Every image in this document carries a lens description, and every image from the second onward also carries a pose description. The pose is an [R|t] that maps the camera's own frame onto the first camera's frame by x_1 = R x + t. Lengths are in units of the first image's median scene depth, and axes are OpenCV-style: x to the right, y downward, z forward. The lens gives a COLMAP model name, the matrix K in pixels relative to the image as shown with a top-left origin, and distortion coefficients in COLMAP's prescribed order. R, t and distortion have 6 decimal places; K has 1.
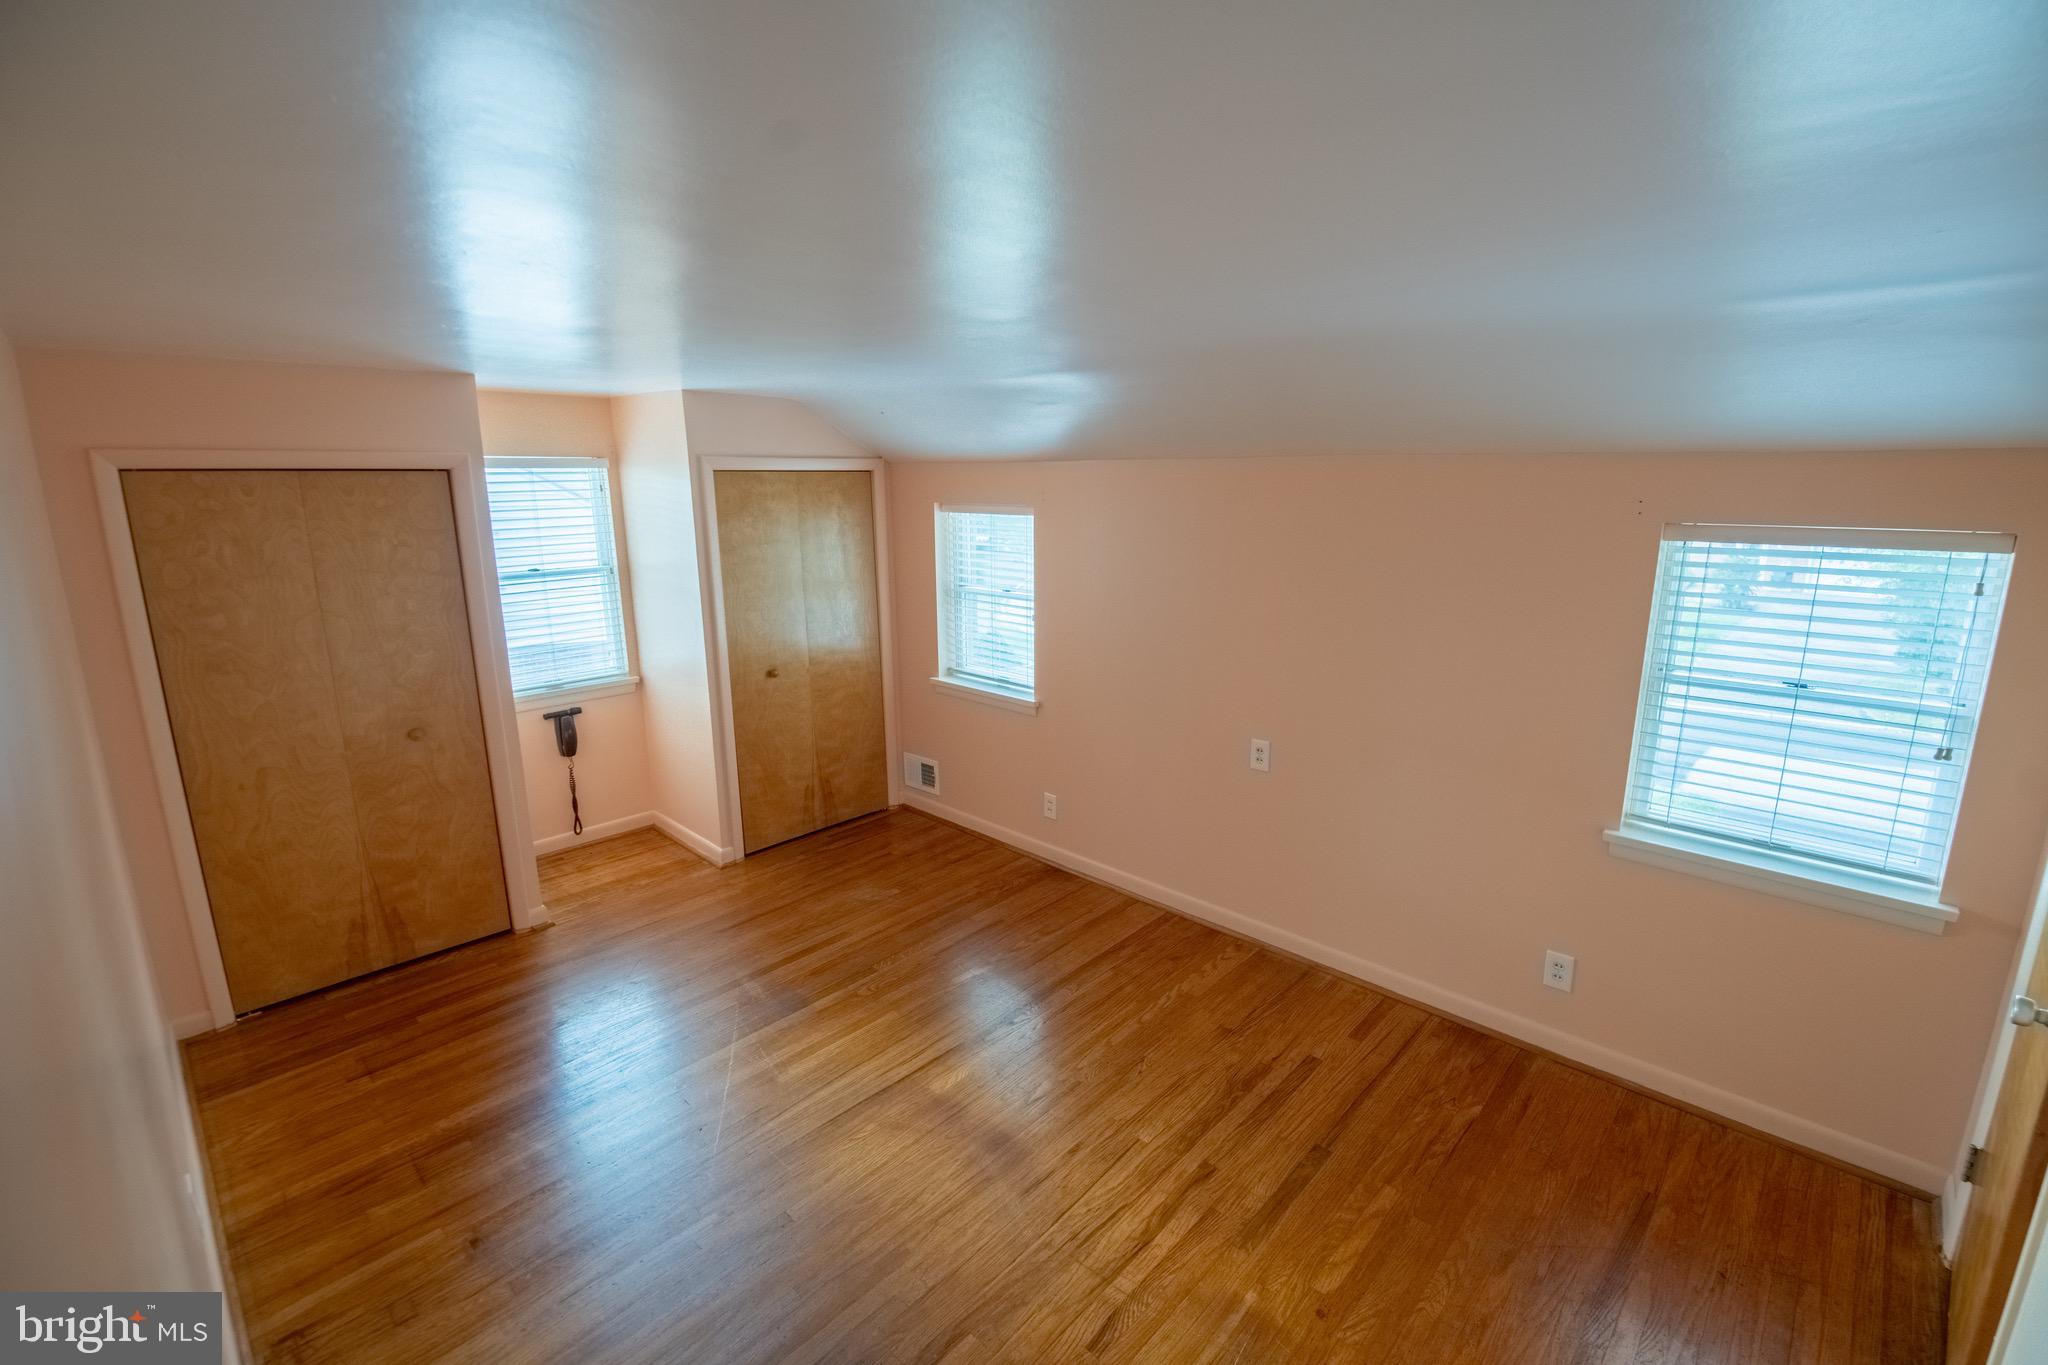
lens RADIAL K [[902.9, 0, 1008.0], [0, 902.9, 676.5], [0, 0, 1]] dist [-0.000521, -0.010151]
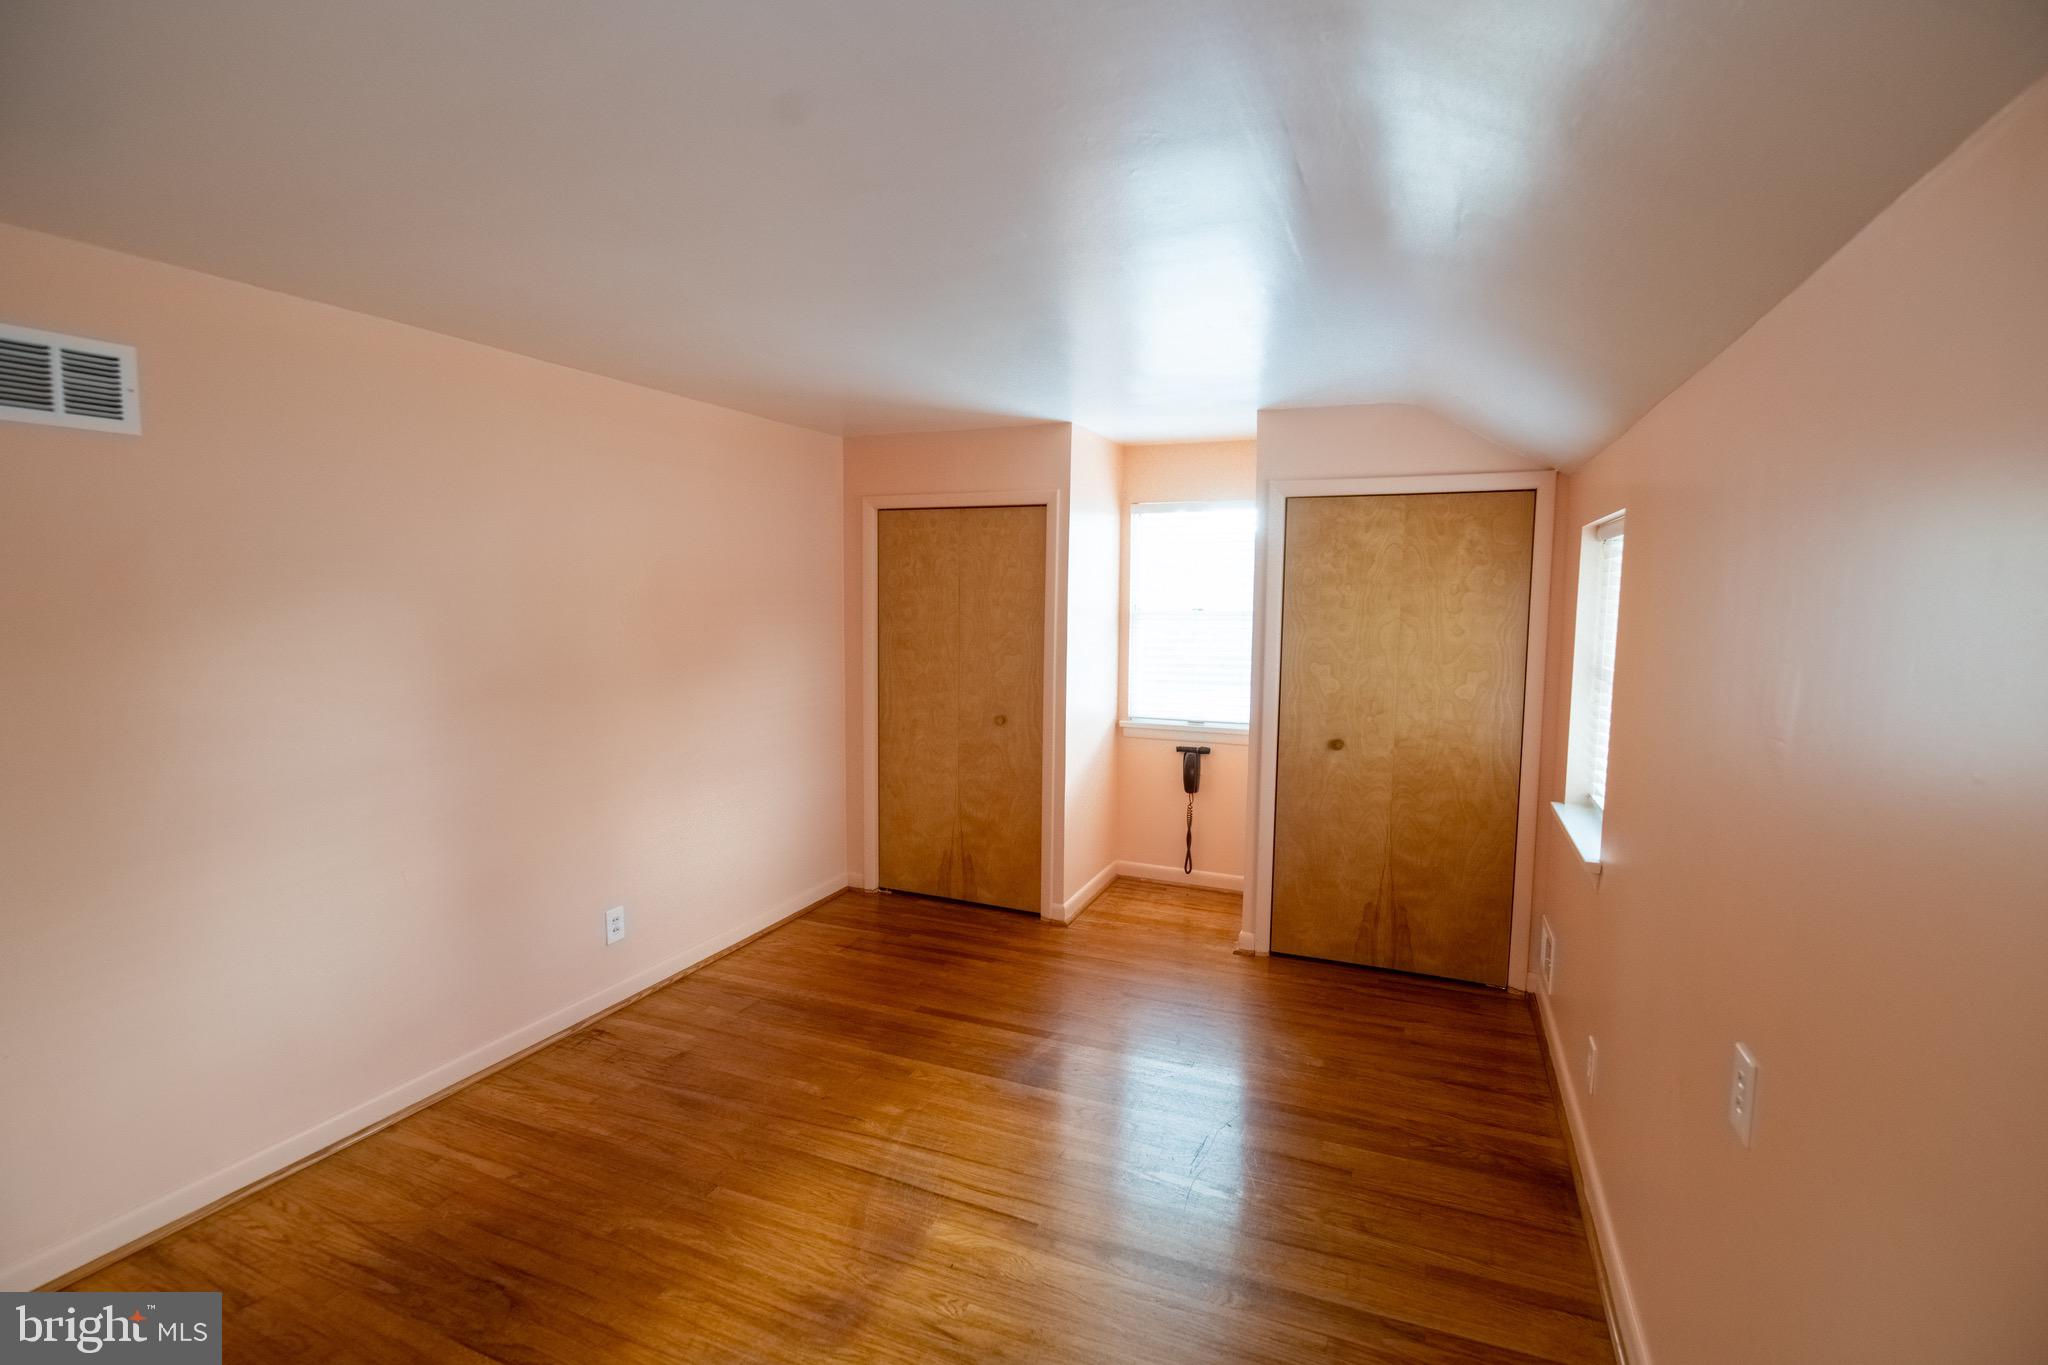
lens RADIAL K [[902.9, 0, 1016.4], [0, 902.9, 680.5], [0, 0, 1]] dist [-0.000521, -0.010151]
pose [[0.363057, 0.101469, -0.926226, 0.382863], [-0.213608, 0.976643, 0.023263, -0.017250], [0.906952, 0.189403, 0.376251, 0.438067]]
